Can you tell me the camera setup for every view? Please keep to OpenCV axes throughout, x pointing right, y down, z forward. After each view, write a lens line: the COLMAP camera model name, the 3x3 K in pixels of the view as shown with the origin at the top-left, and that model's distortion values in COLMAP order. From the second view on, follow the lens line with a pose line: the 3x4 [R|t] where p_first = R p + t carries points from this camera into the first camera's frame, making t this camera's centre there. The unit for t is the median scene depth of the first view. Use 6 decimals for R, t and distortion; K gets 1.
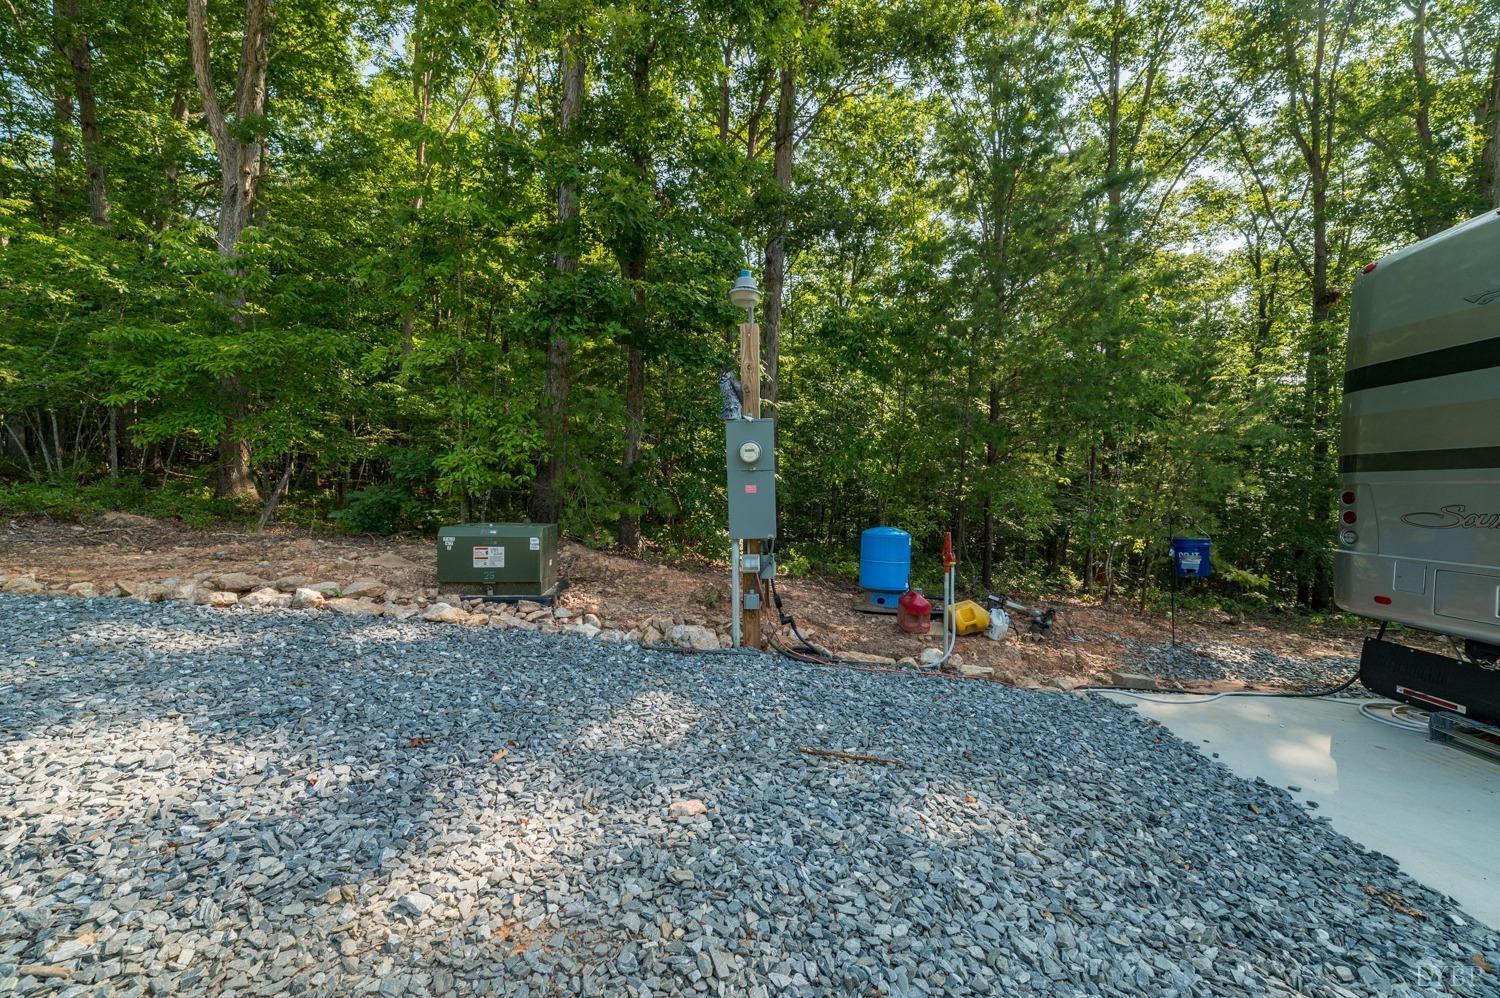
lens RADIAL K [[575.8, 0, 750.0], [0, 575.8, 499.0], [0, 0, 1]] dist [0.011209, 0.000015]
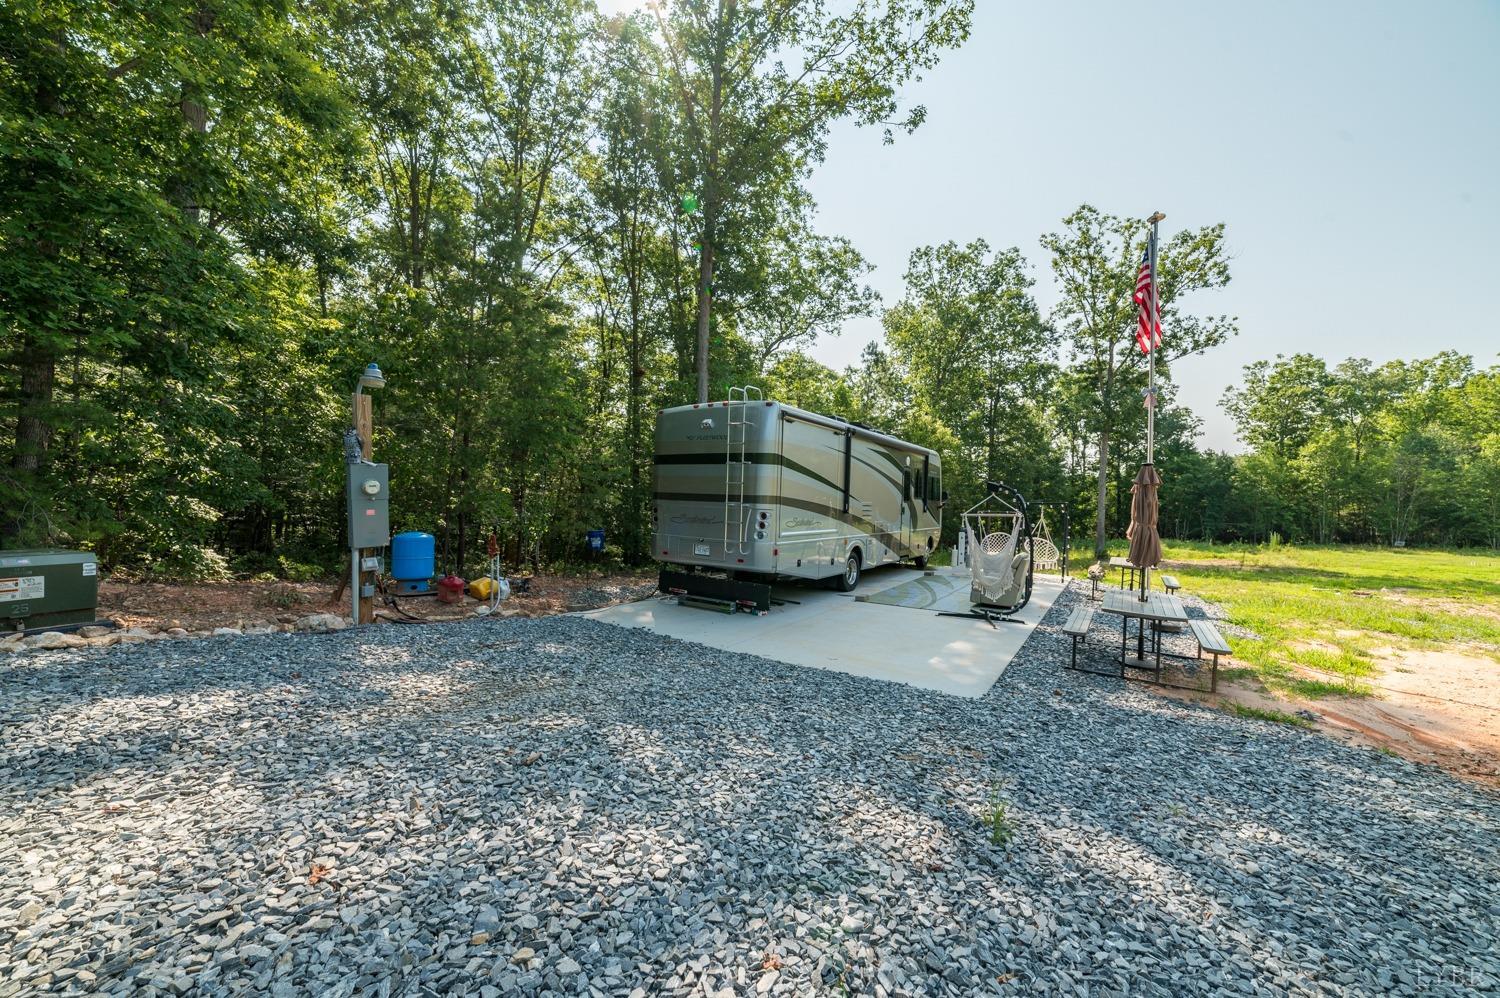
lens RADIAL K [[575.8, 0, 750.0], [0, 575.8, 499.0], [0, 0, 1]] dist [0.011209, 0.000015]
pose [[0.555737, -0.003933, 0.831349, -0.558713], [-0.006447, 0.999938, 0.009040, -0.057992], [-0.831333, -0.010384, 0.555677, -0.485247]]
